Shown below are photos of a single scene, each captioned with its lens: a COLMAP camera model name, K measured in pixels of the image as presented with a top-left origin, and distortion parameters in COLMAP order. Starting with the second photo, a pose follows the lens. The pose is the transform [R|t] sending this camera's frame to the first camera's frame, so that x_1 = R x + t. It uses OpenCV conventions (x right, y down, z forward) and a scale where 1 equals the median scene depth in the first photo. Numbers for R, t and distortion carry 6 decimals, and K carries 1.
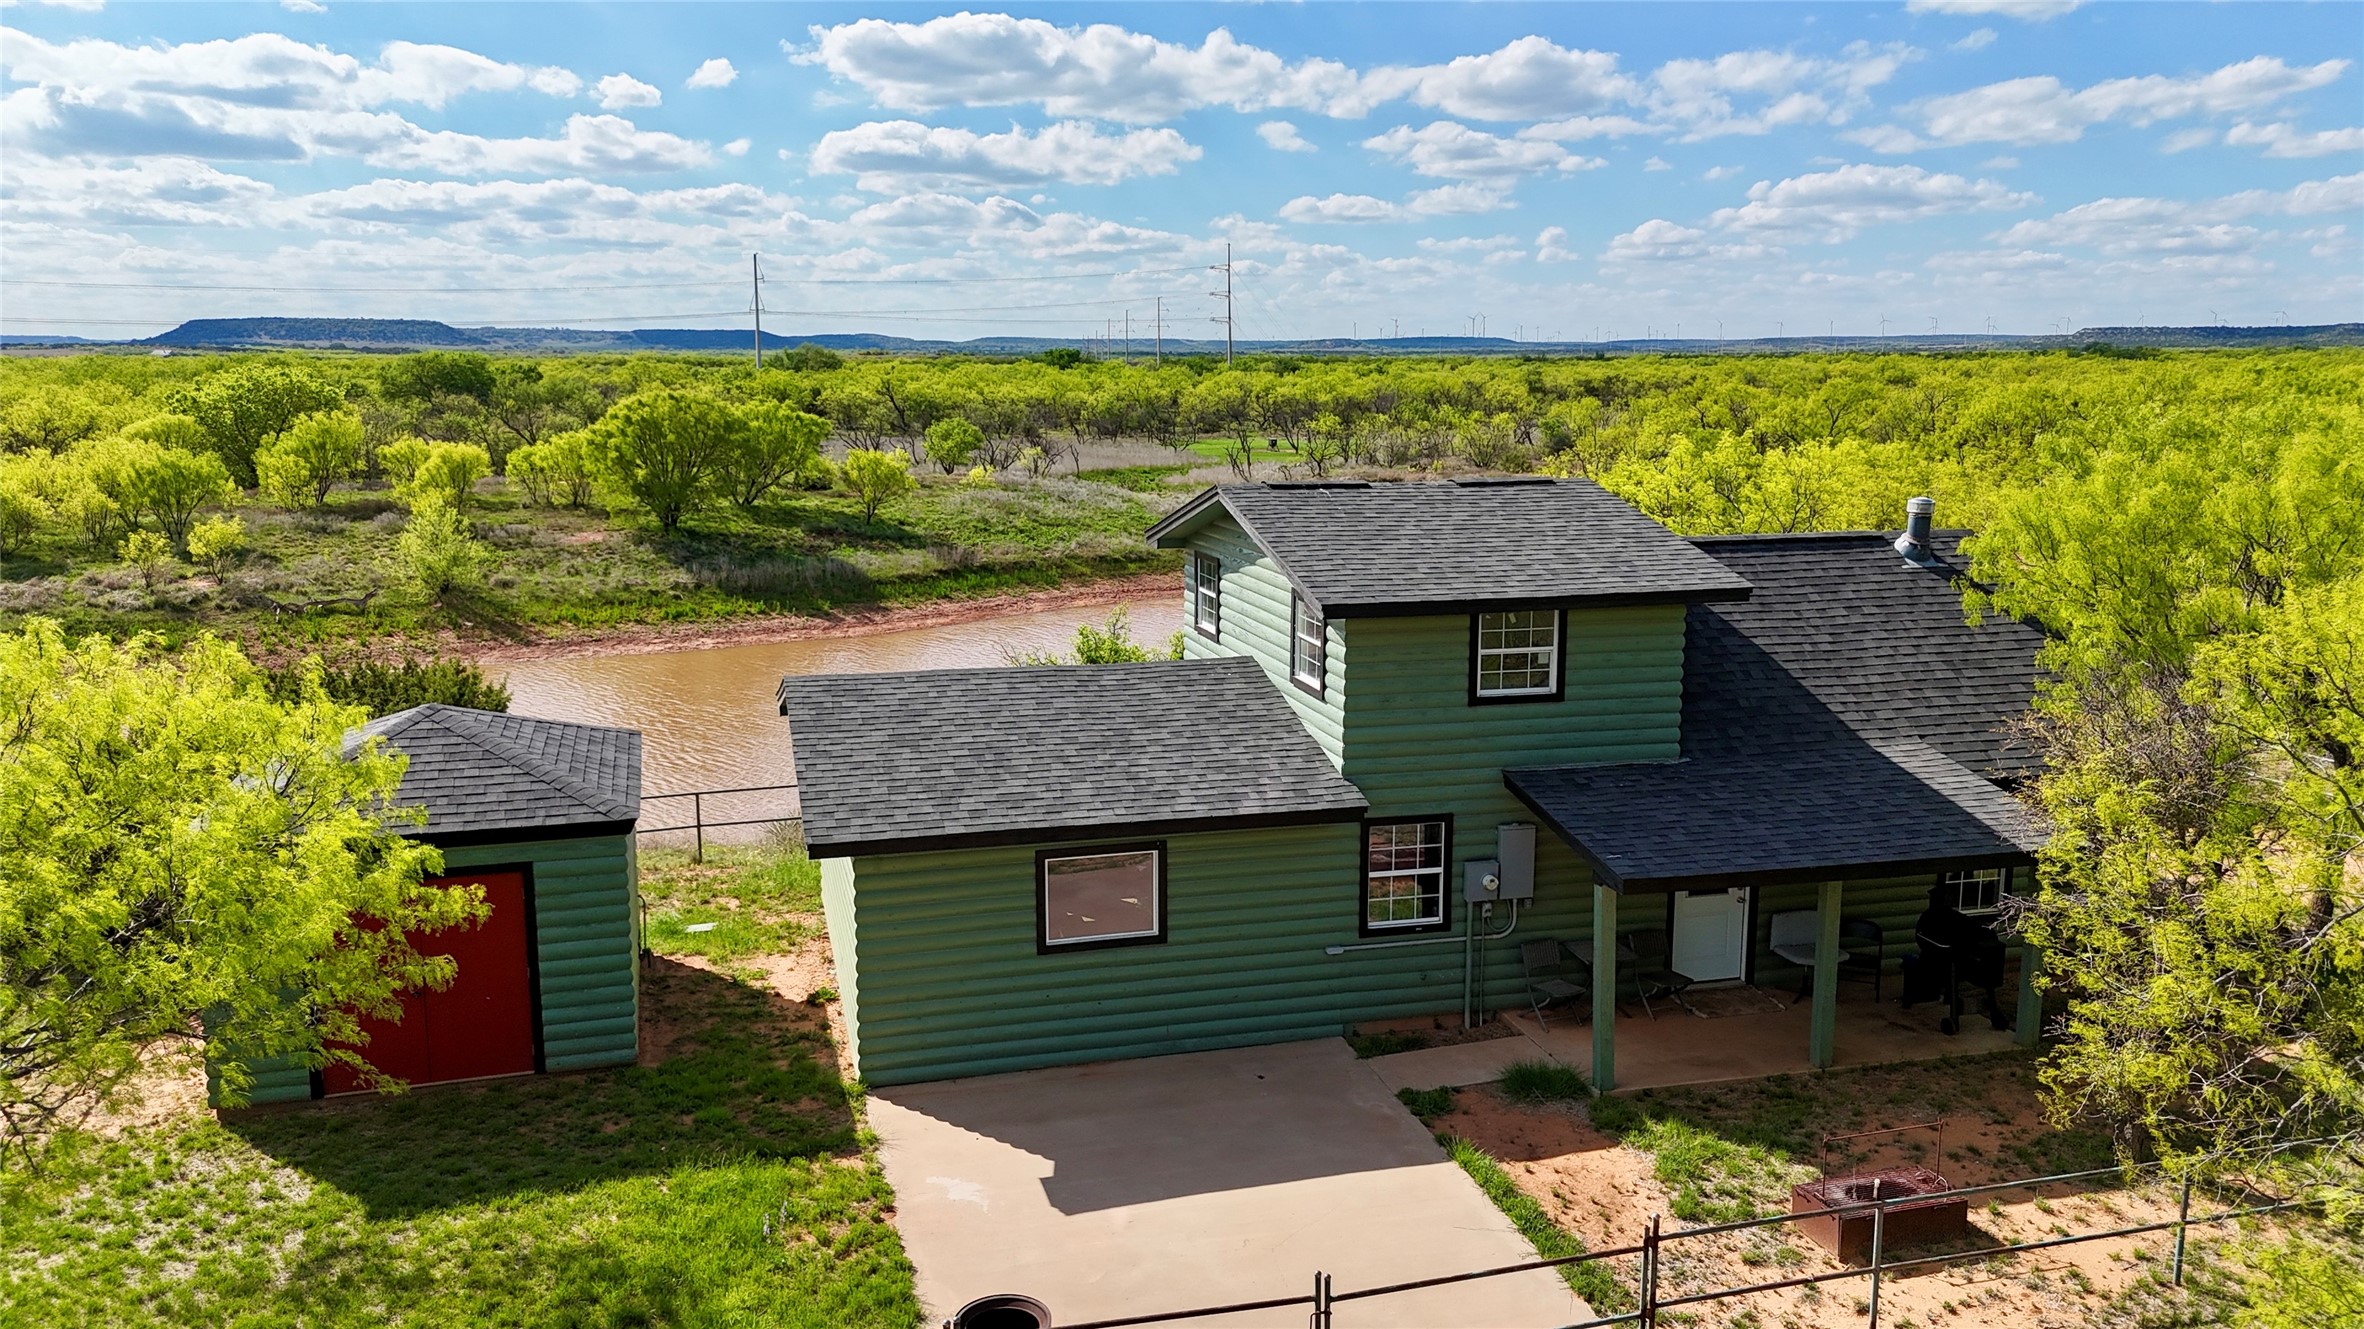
lens RADIAL K [[1698.8, 0, 1182.0], [0, 1698.8, 664.5], [0, 0, 1]] dist [0.065112, -0.080784]
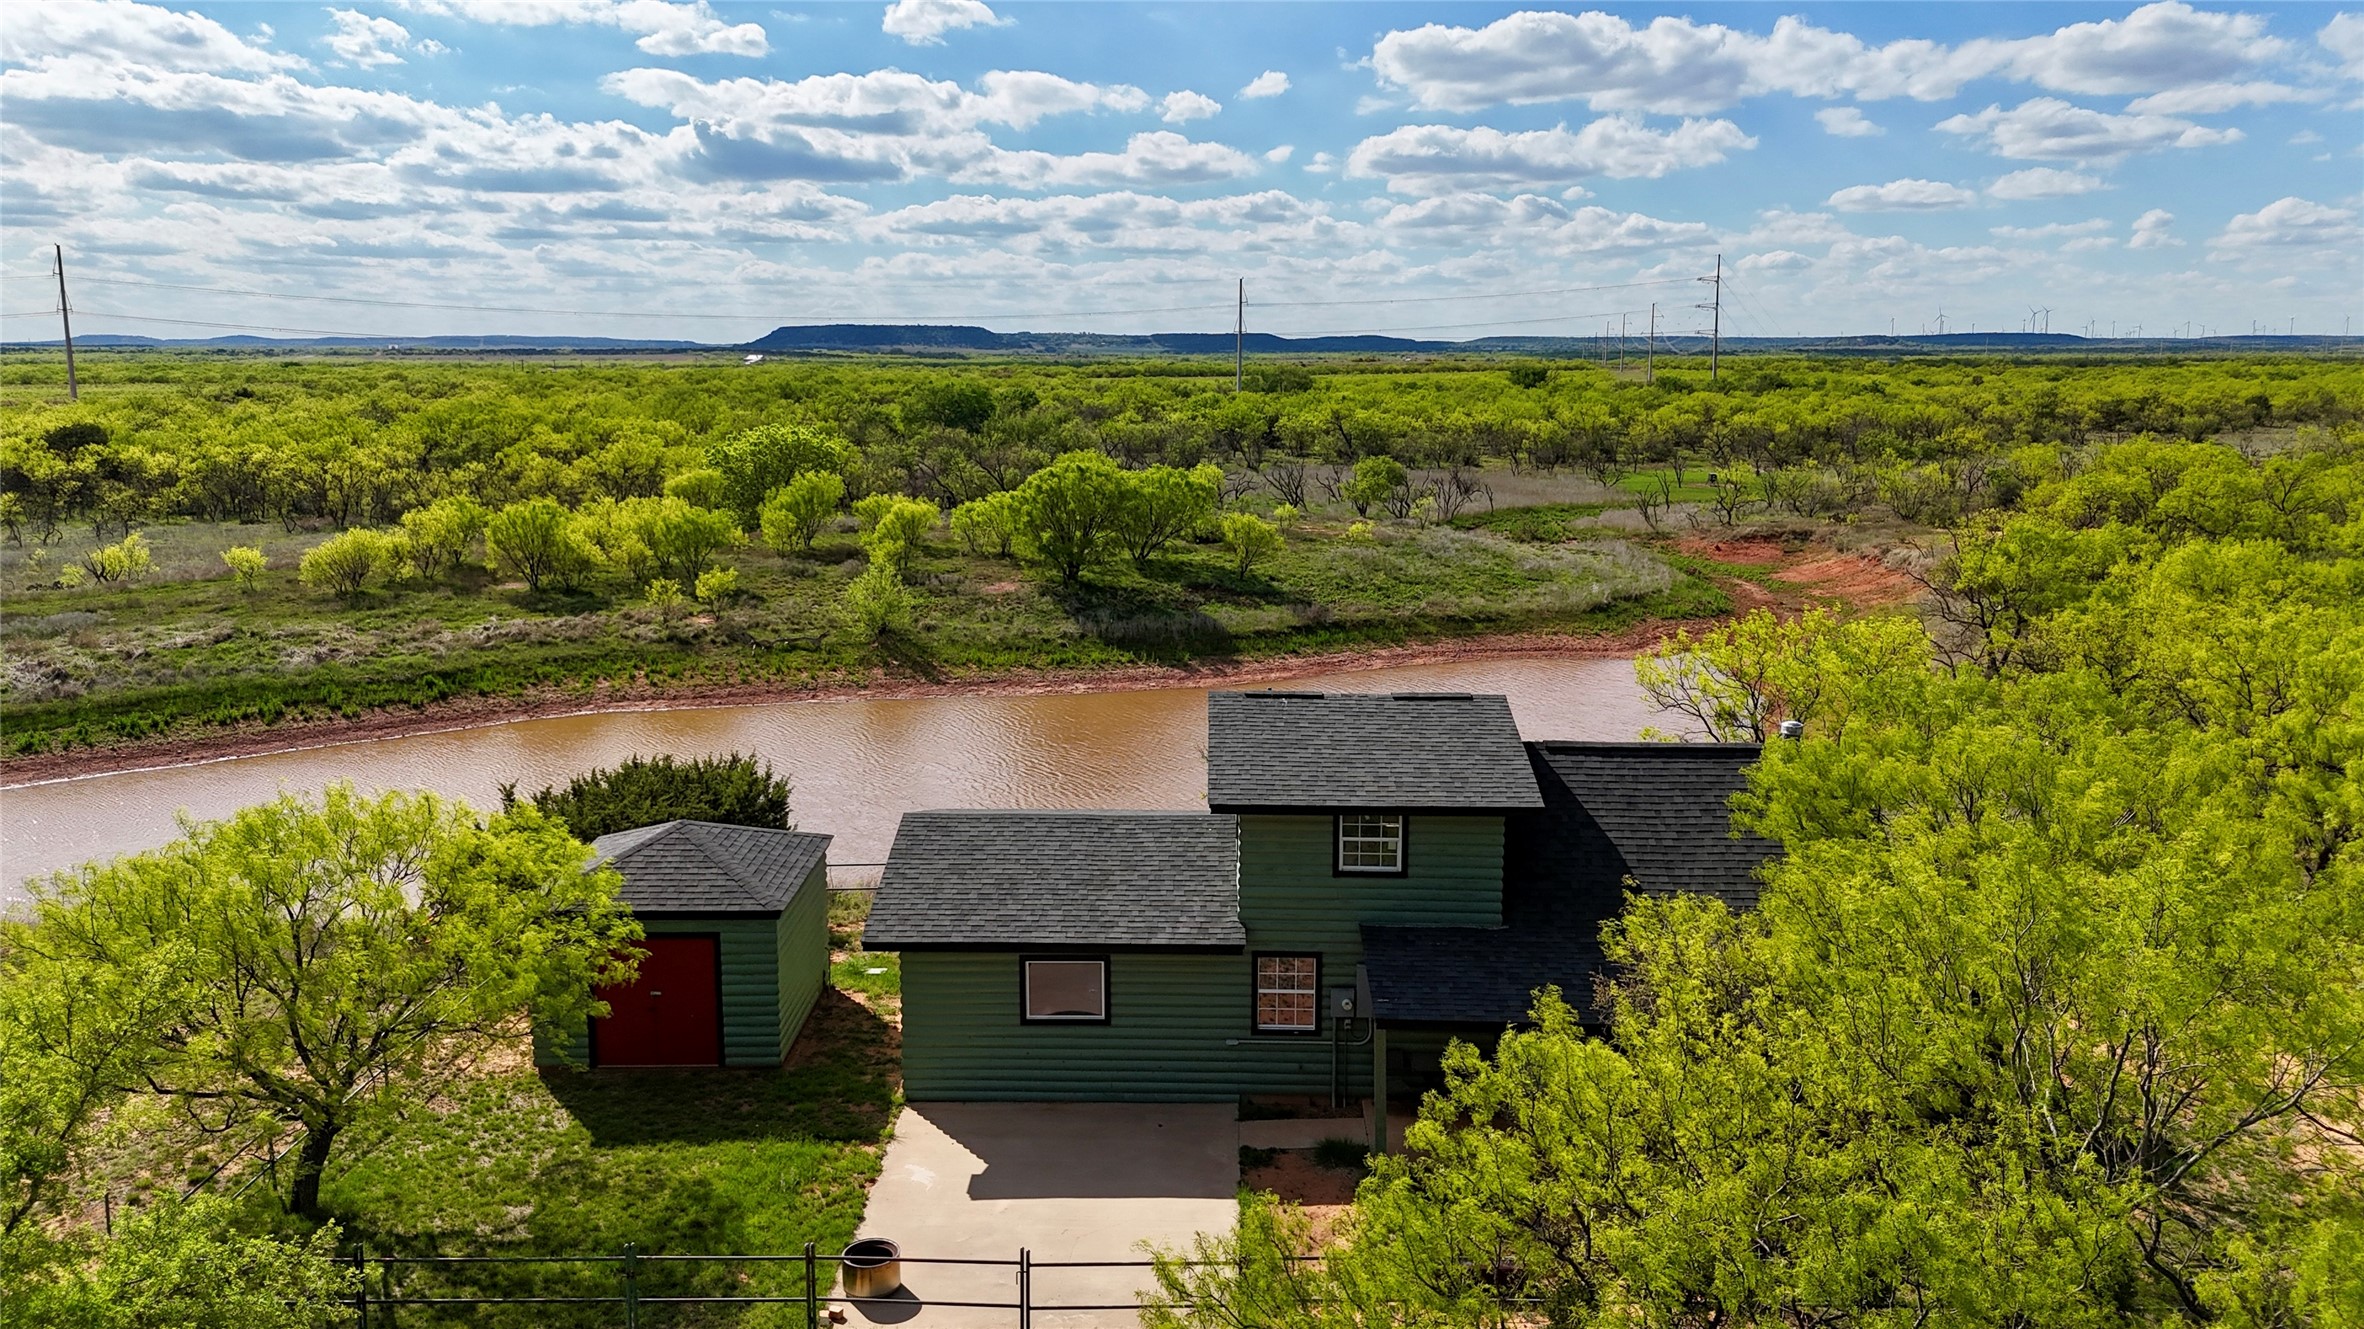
lens RADIAL K [[1675.4, 0, 1182.0], [0, 1675.4, 664.5], [0, 0, 1]] dist [0.078016, -0.171269]
pose [[0.960954, 0.047368, -0.272624, 0.403494], [-0.048168, 0.998832, 0.003763, -0.143980], [0.272484, 0.009515, 0.962113, -0.346309]]
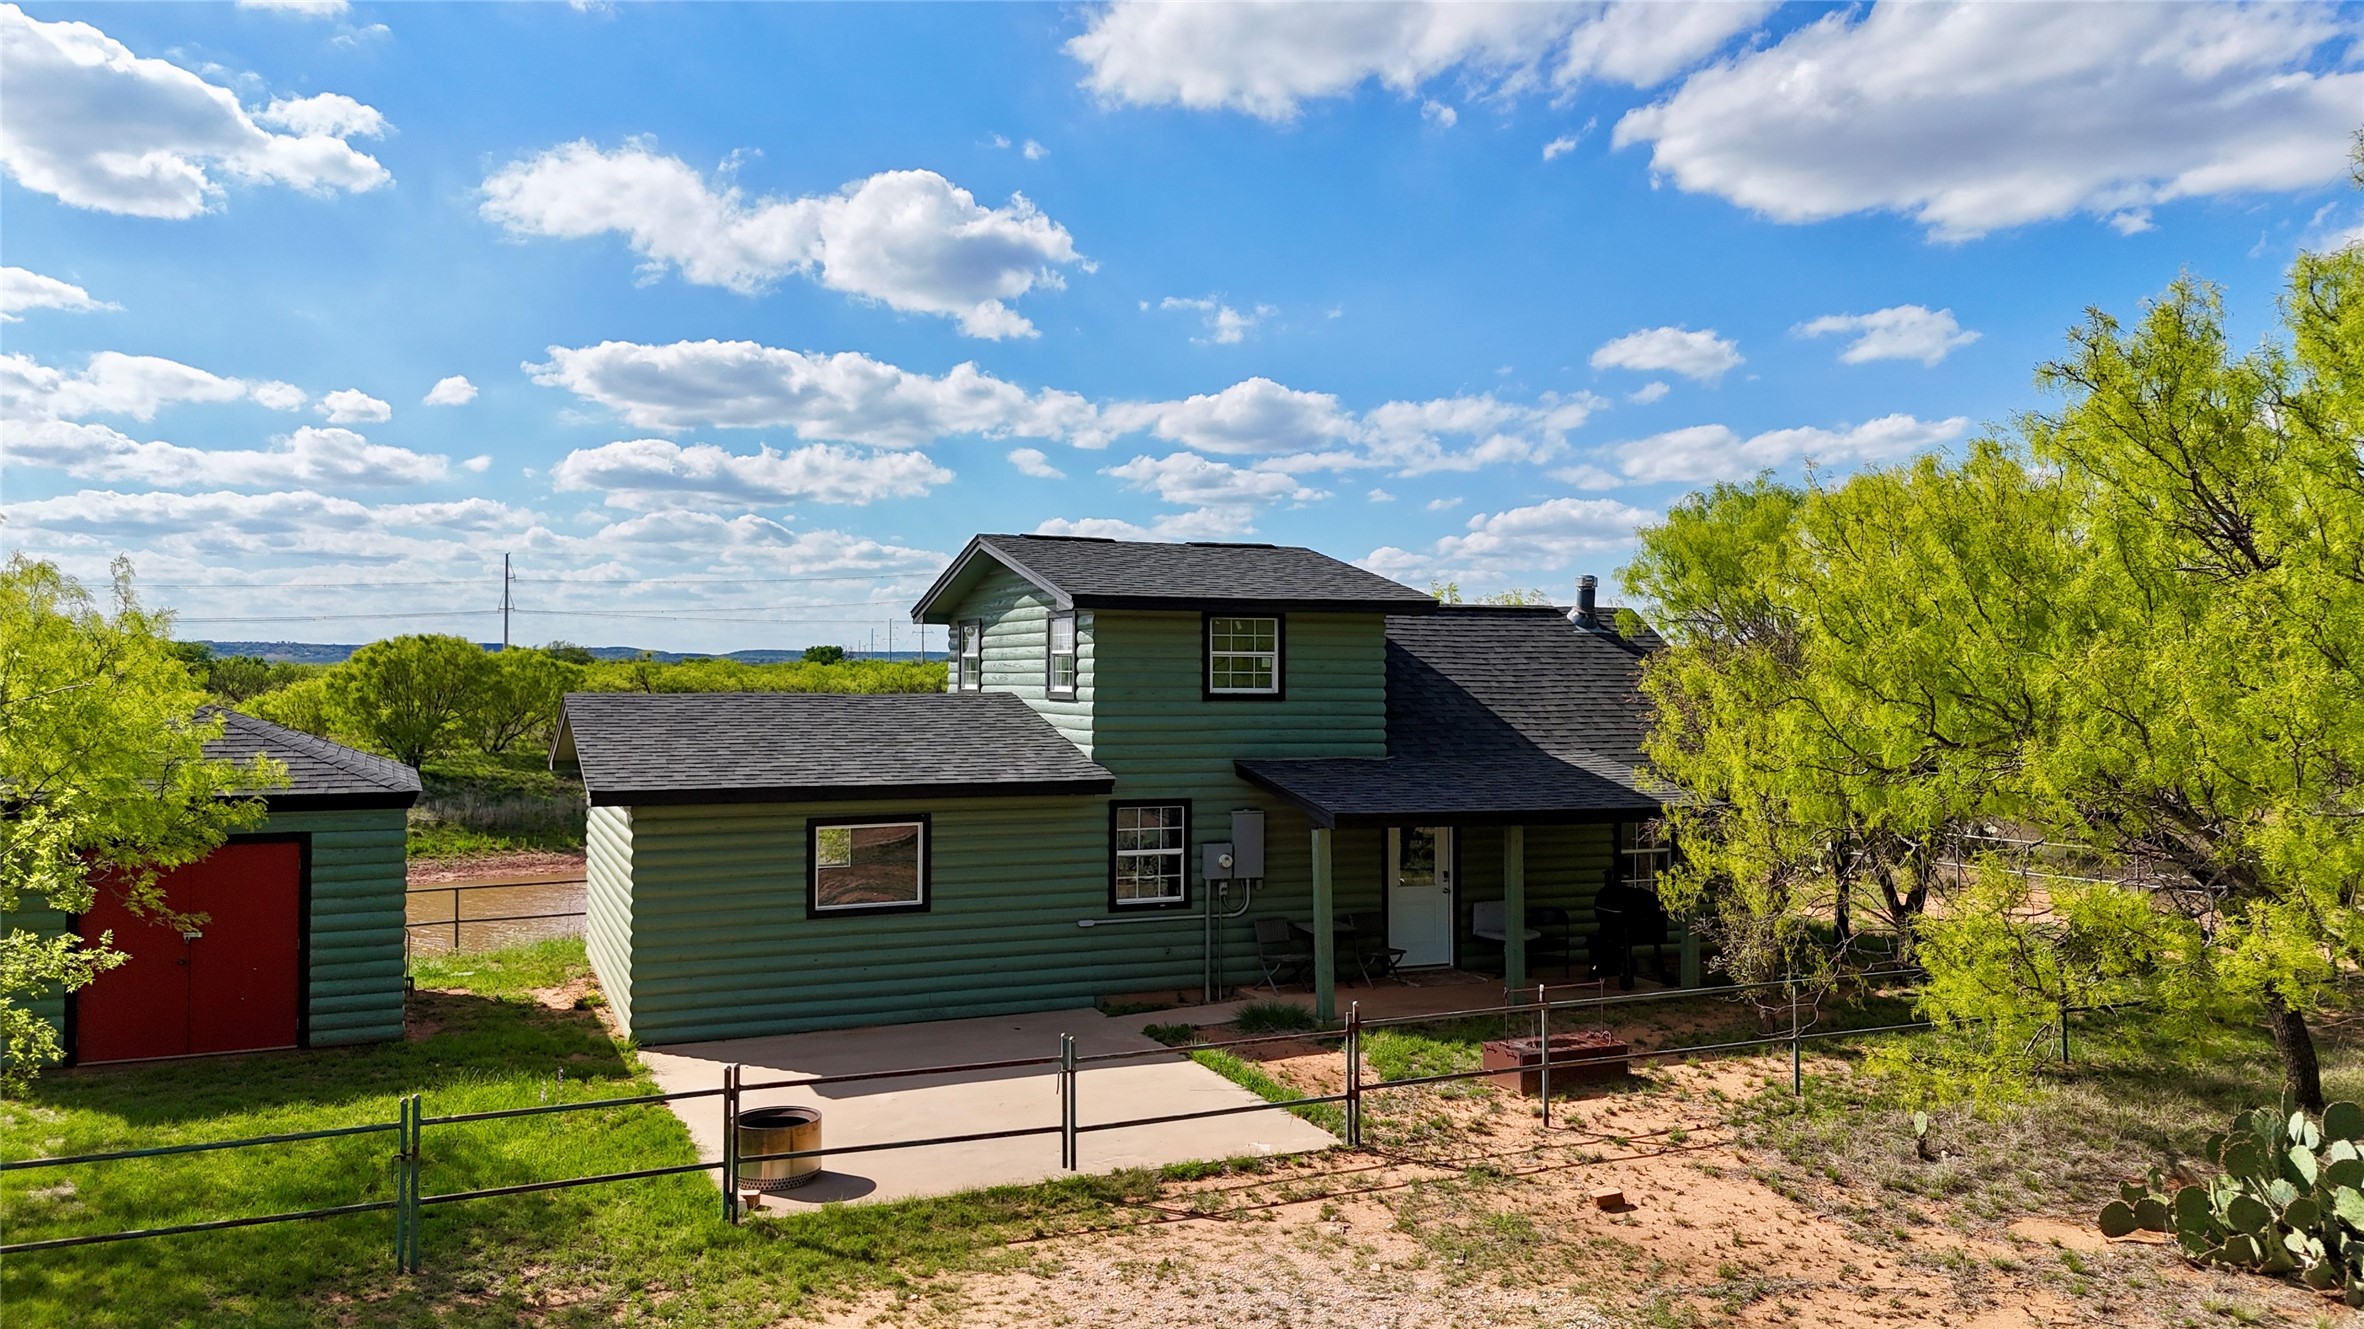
lens RADIAL K [[1698.8, 0, 1182.0], [0, 1698.8, 664.5], [0, 0, 1]] dist [0.065112, -0.080784]
pose [[0.990498, 0.004307, 0.137460, 0.000049], [0.020162, 0.984162, -0.176122, 0.192208], [-0.136041, 0.177220, 0.974724, -0.097034]]
